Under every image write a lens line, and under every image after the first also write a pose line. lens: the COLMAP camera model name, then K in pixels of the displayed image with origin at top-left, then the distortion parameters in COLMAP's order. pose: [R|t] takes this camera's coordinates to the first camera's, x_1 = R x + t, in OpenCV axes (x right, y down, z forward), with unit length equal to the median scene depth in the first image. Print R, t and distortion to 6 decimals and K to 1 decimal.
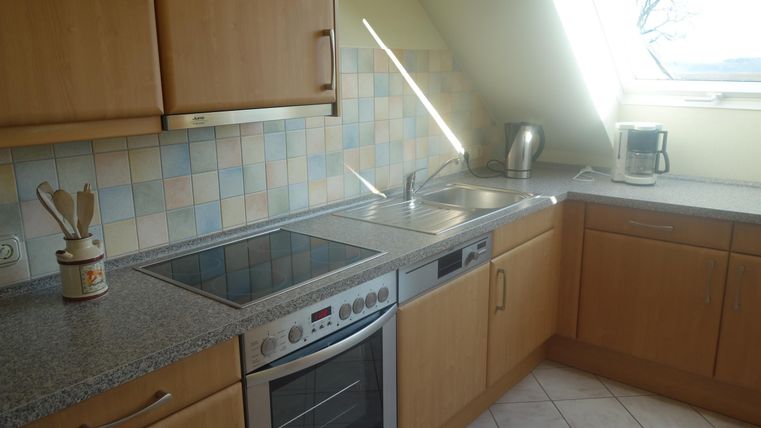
lens RADIAL K [[599.9, 0, 380.5], [0, 599.9, 214.0], [0, 0, 1]] dist [-0.010479, 0.002631]
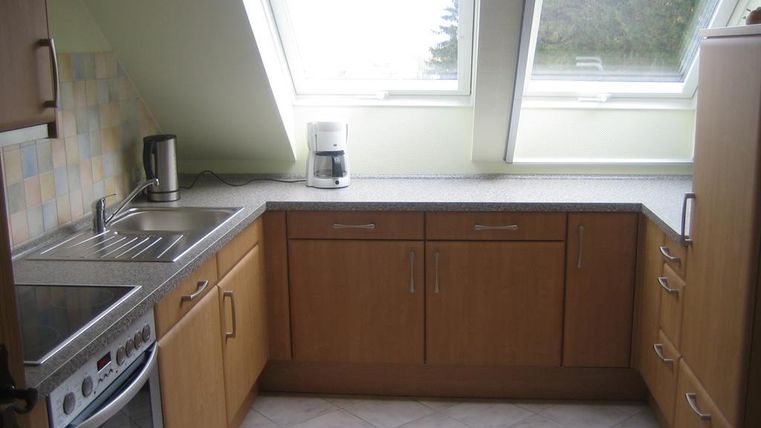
lens RADIAL K [[790.6, 0, 380.5], [0, 790.6, 214.0], [0, 0, 1]] dist [-0.098814, 0.007688]
pose [[0.826274, -0.114222, 0.551565, -0.246582], [0.137414, 0.990513, -0.000732, 0.006665], [-0.546249, 0.076398, 0.834131, -0.127330]]
